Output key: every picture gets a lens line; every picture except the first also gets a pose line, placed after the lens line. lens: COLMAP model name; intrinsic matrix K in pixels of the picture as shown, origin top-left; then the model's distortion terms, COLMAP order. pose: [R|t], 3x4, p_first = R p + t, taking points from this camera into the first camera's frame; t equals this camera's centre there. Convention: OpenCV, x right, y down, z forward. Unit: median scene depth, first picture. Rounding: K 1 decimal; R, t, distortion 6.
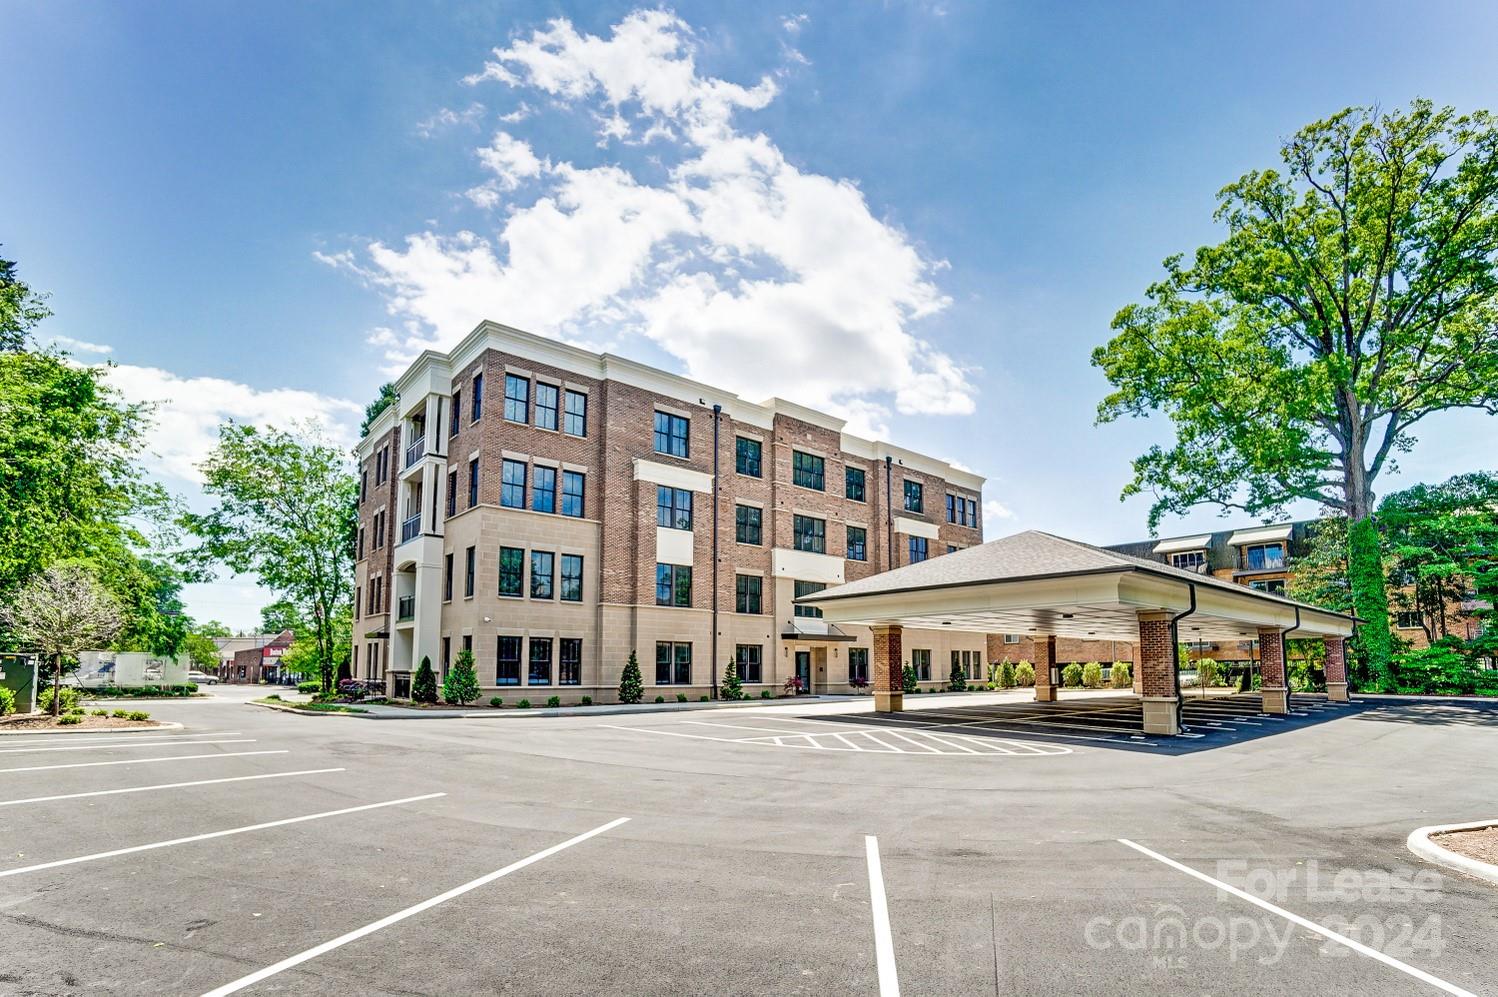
lens RADIAL K [[752.2, 0, 752.0], [0, 752.2, 600.7], [0, 0, 1]] dist [-0.035857, -0.000327]
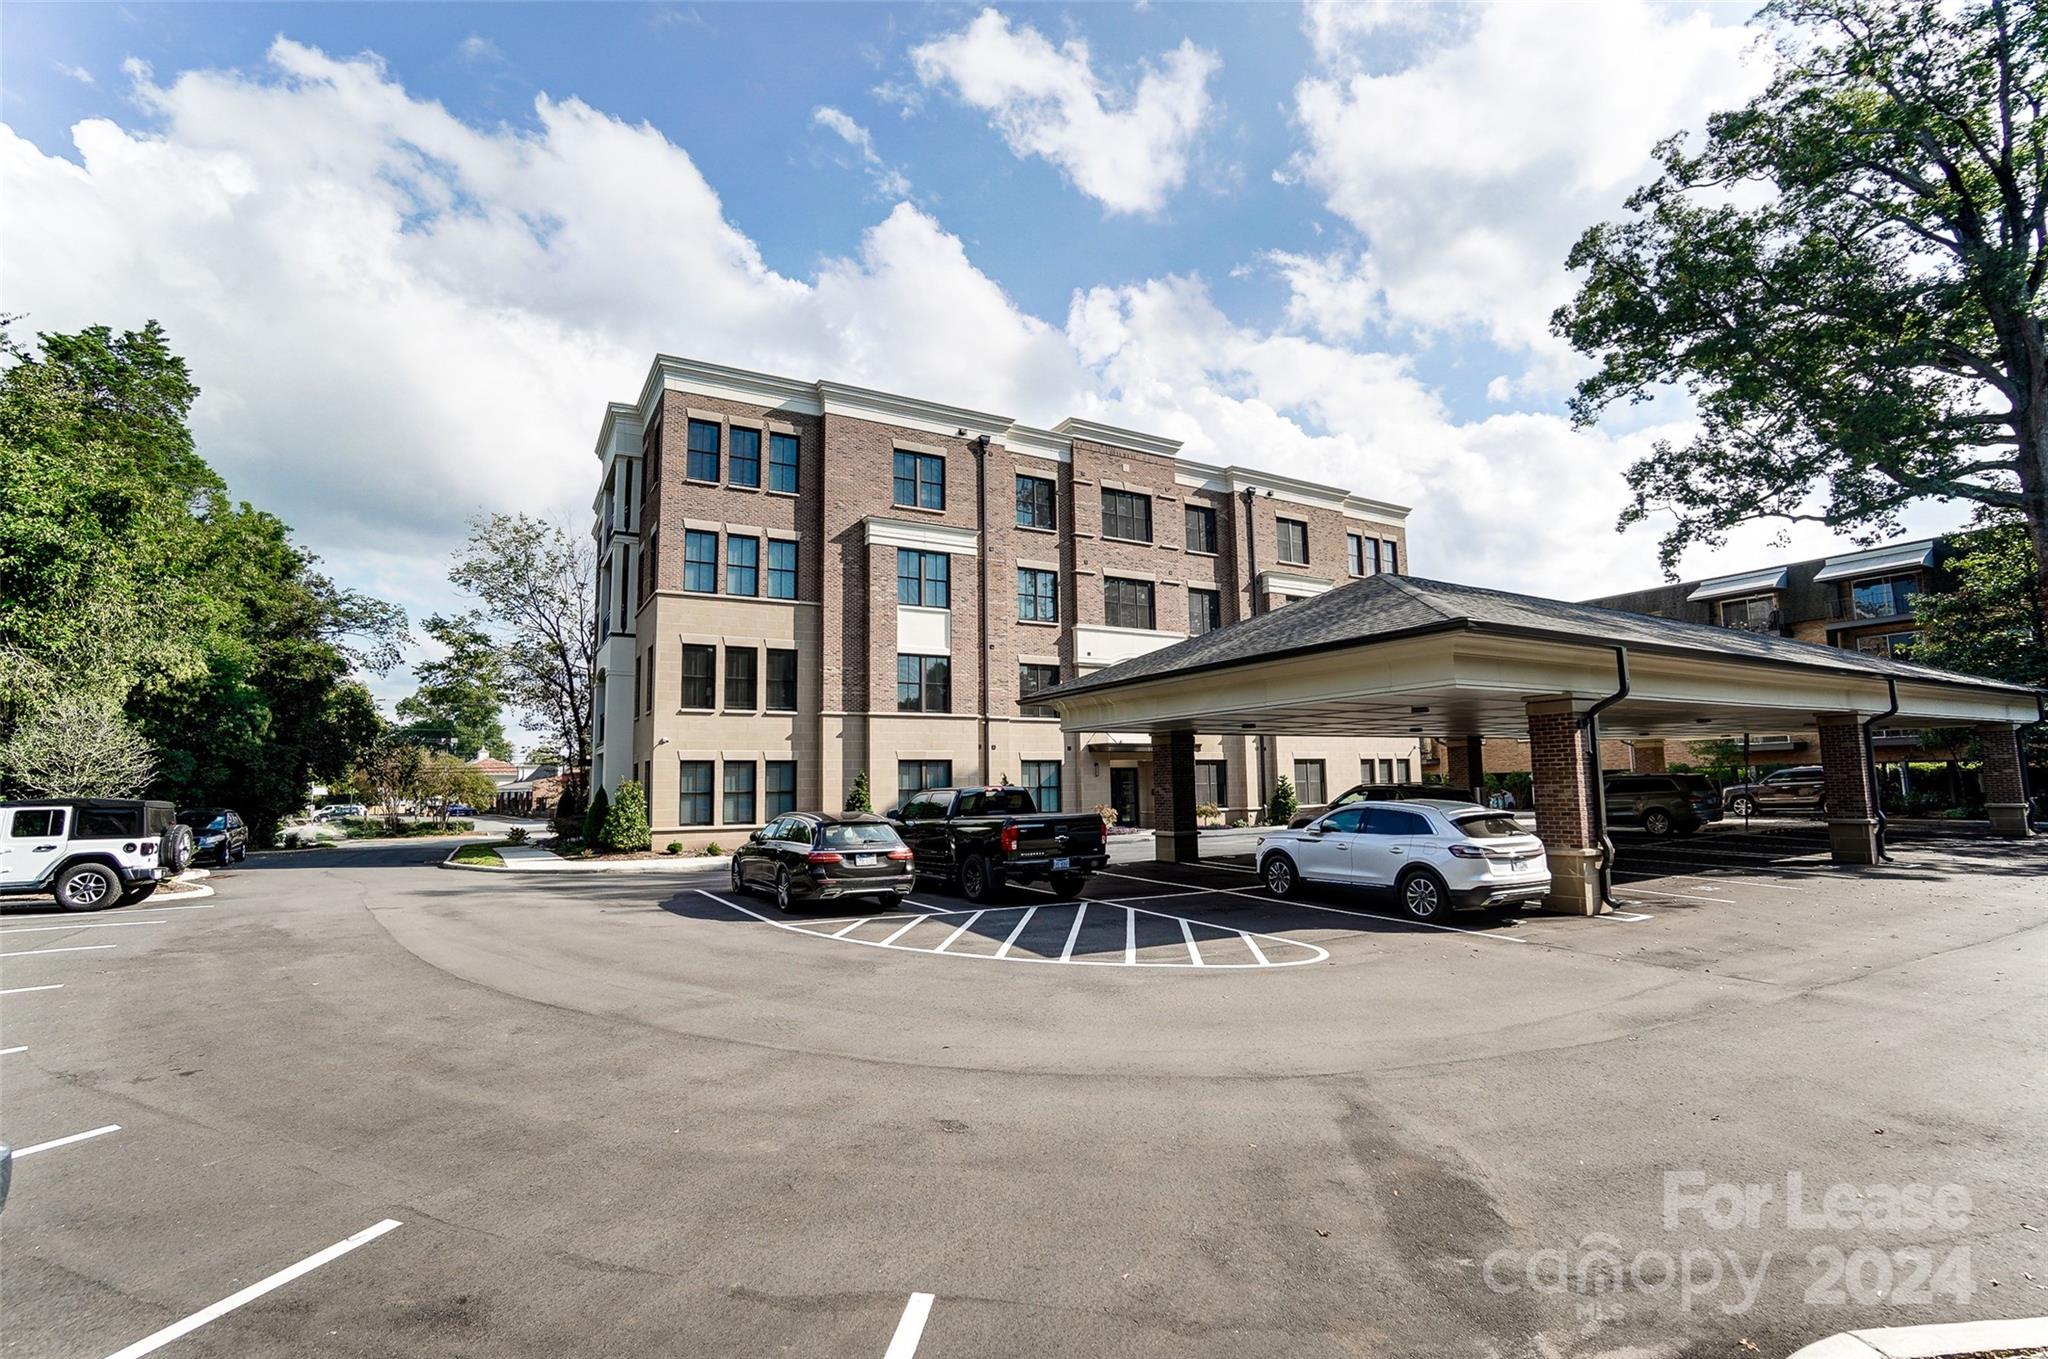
lens RADIAL K [[919.0, 0, 1020.0], [0, 919.0, 685.6], [0, 0, 1]] dist [-0.069883, 0.027260]
pose [[0.975019, -0.041023, -0.218300, 0.176151], [0.038238, 0.999125, -0.016970, 0.000507], [0.218805, 0.008198, 0.975734, 0.140233]]
